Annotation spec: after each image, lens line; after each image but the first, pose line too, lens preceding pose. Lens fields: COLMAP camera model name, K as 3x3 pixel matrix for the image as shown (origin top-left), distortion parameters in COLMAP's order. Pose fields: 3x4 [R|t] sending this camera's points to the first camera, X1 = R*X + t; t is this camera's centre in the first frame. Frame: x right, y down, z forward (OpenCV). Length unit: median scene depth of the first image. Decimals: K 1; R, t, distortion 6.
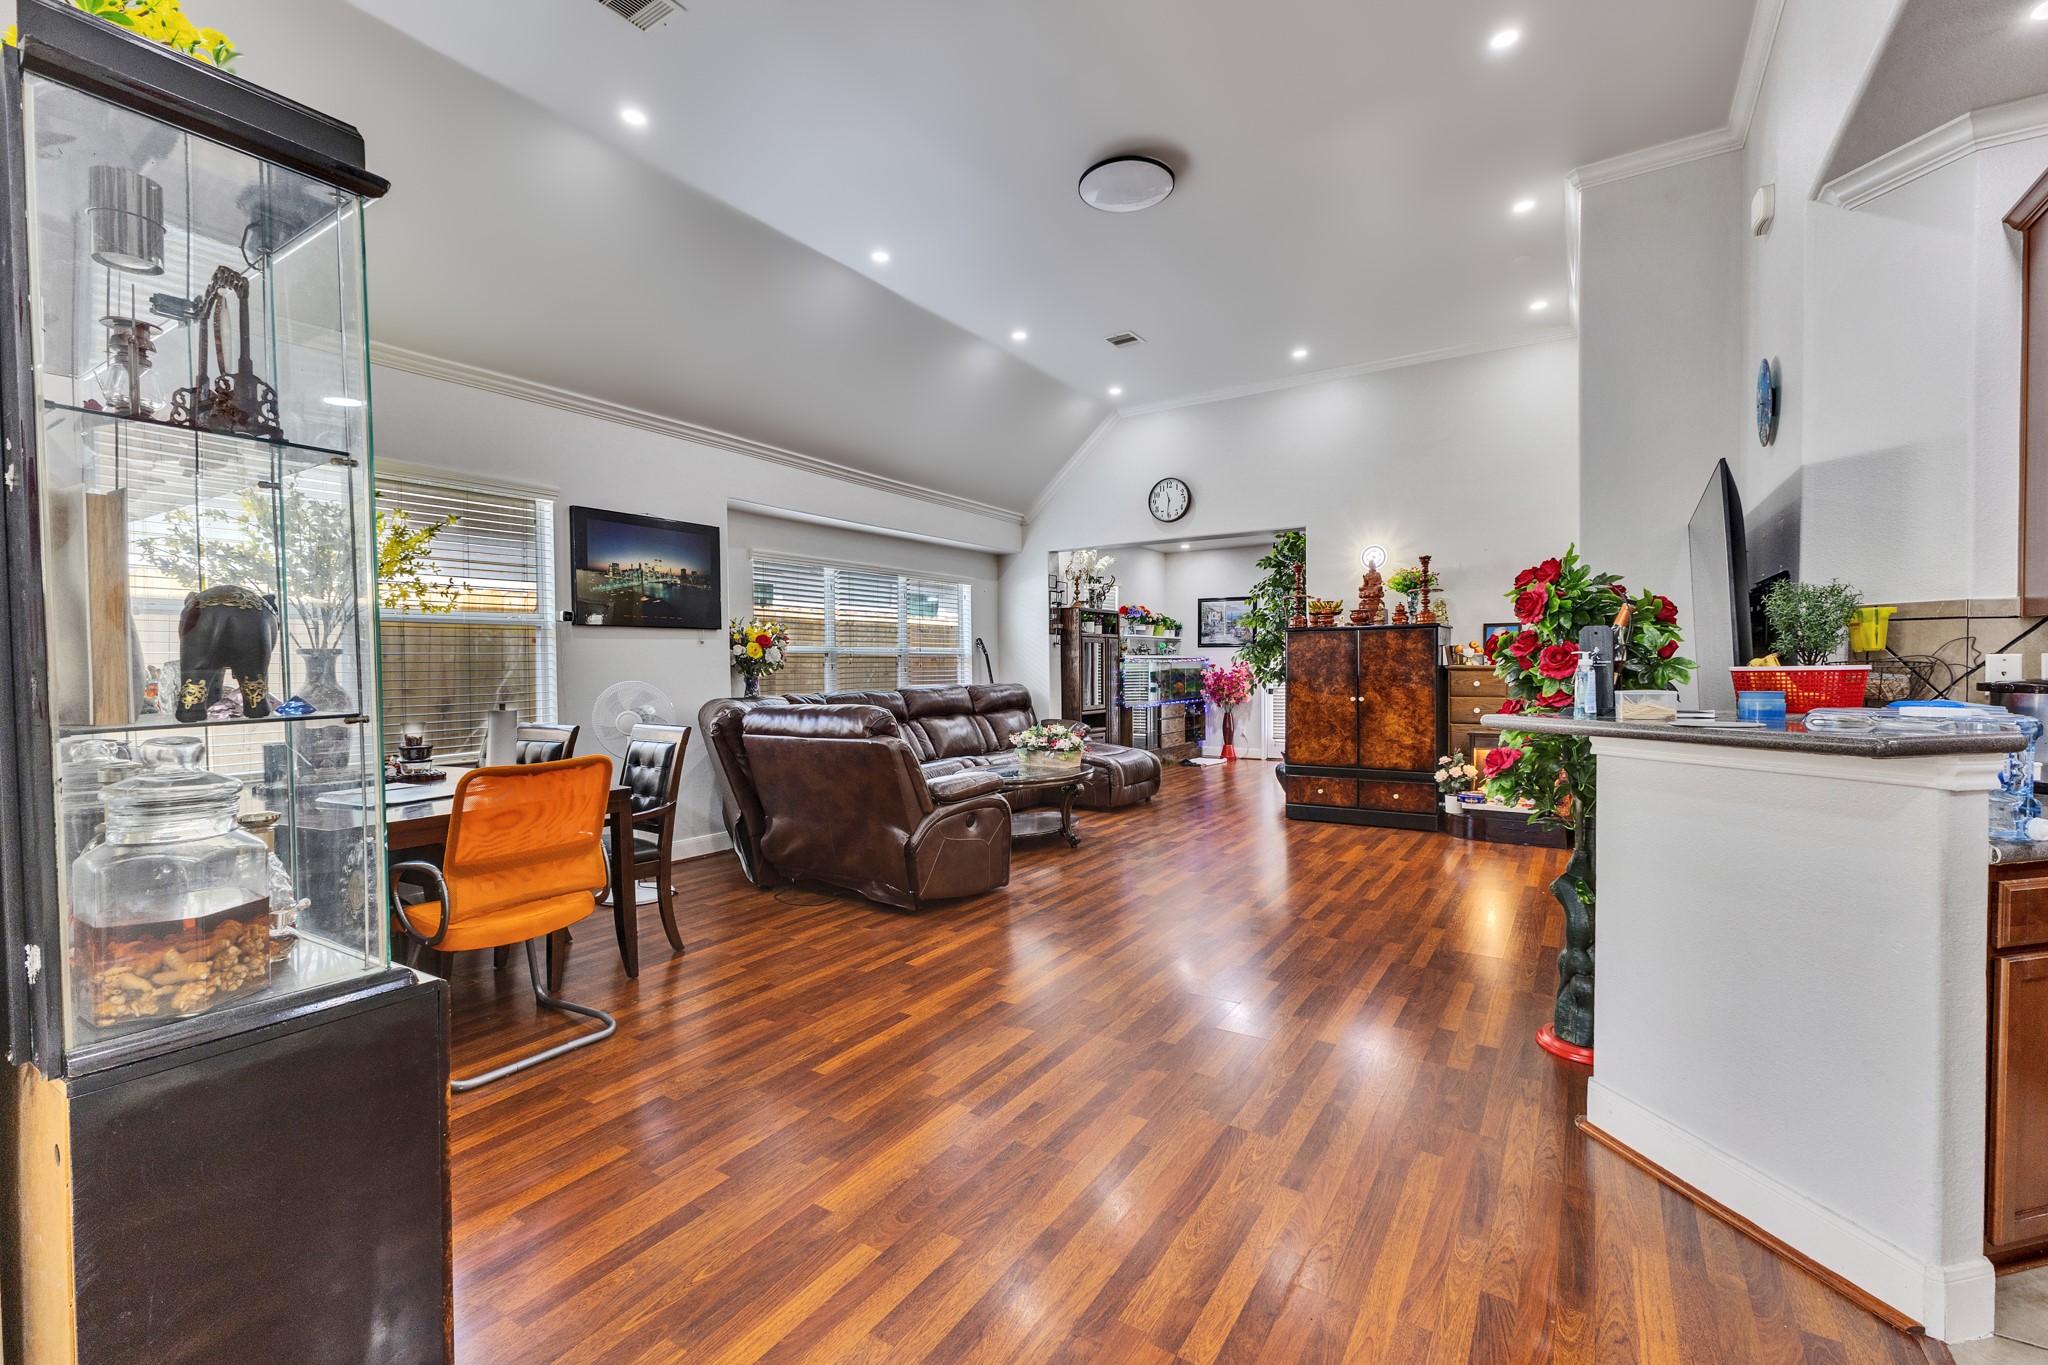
lens RADIAL K [[883.2, 0, 1024.0], [0, 883.2, 682.5], [0, 0, 1]] dist [0.010550, -0.000076]
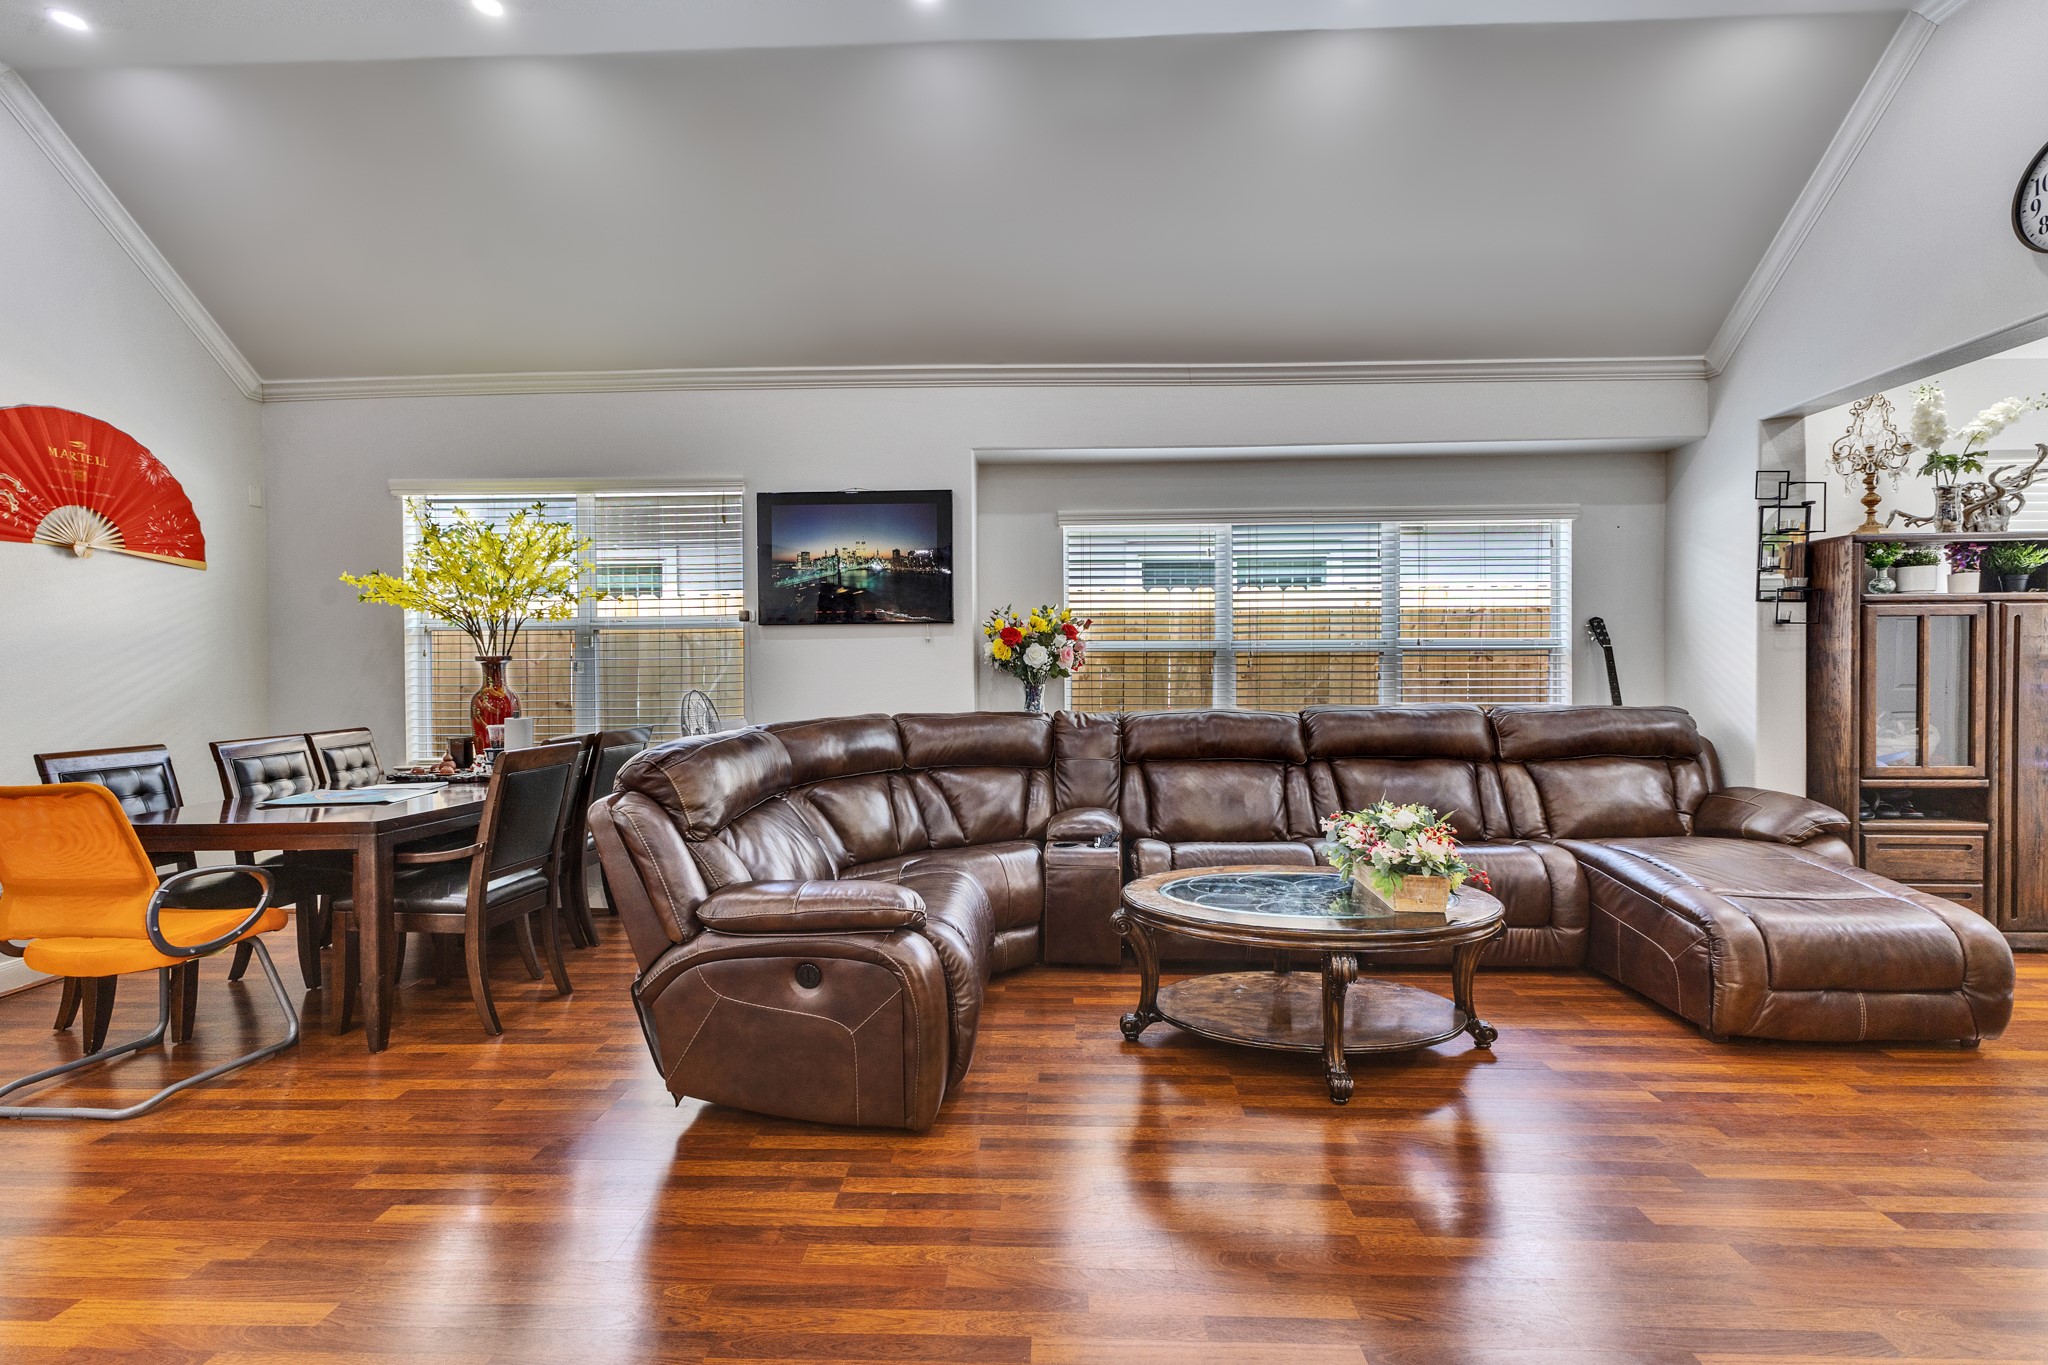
lens RADIAL K [[883.2, 0, 1024.0], [0, 883.2, 682.5], [0, 0, 1]] dist [0.010550, -0.000076]
pose [[0.509250, 0.018434, -0.860421, 0.372449], [-0.016482, 0.999796, 0.011665, -0.019457], [0.860460, 0.008242, 0.509450, 0.705356]]
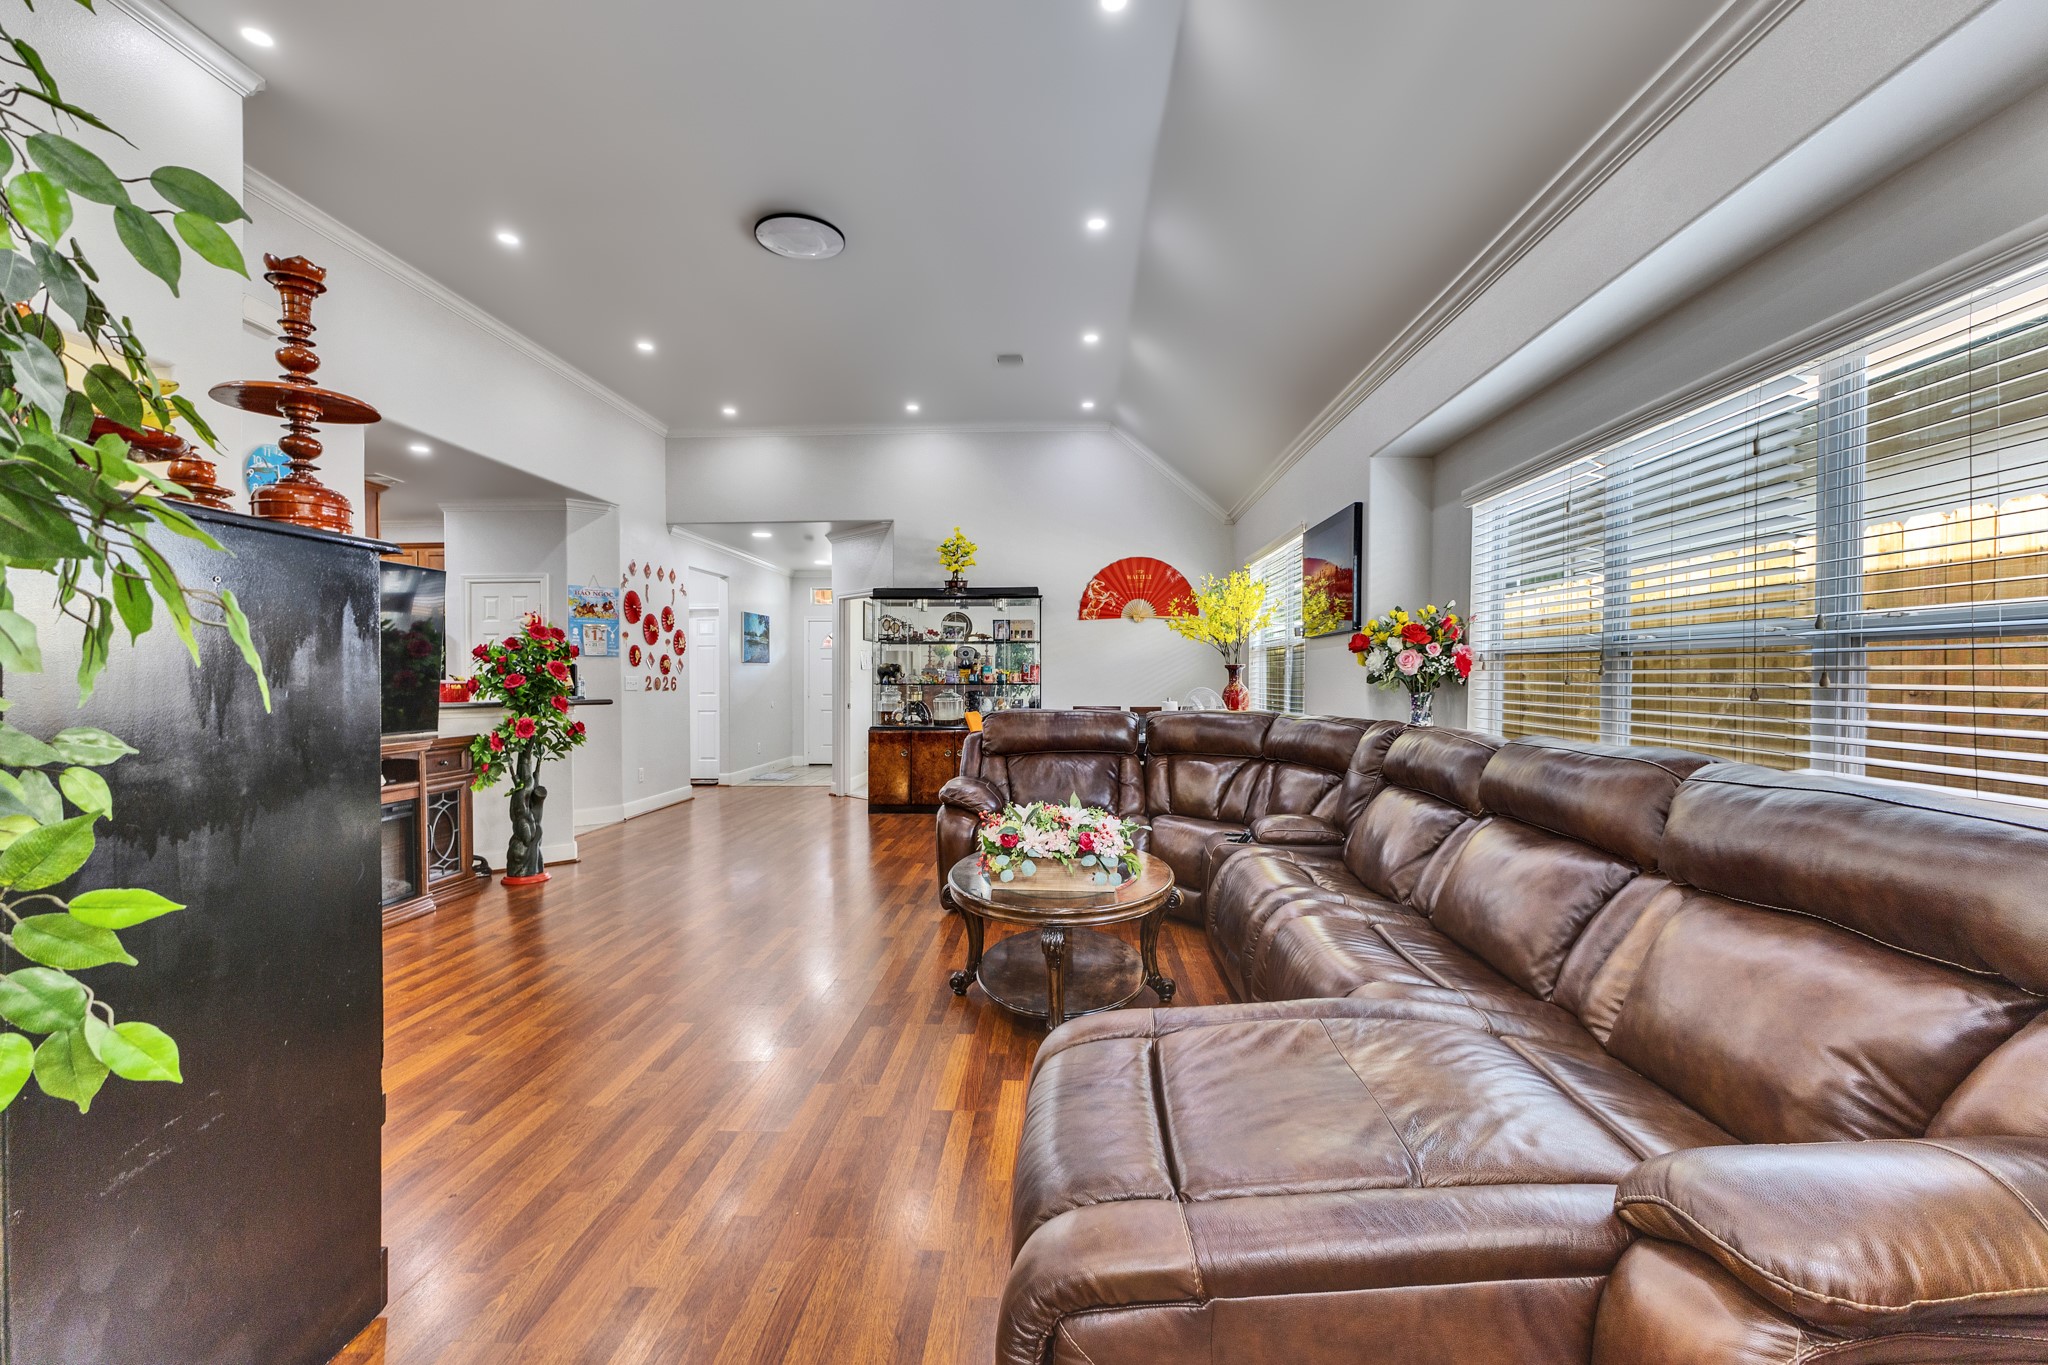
lens RADIAL K [[883.2, 0, 1024.0], [0, 883.2, 682.5], [0, 0, 1]] dist [0.010550, -0.000076]
pose [[-0.869385, 0.018773, -0.493778, 0.331264], [-0.000938, 0.999214, 0.039641, -0.052600], [0.494134, 0.034926, -0.868684, 1.697322]]
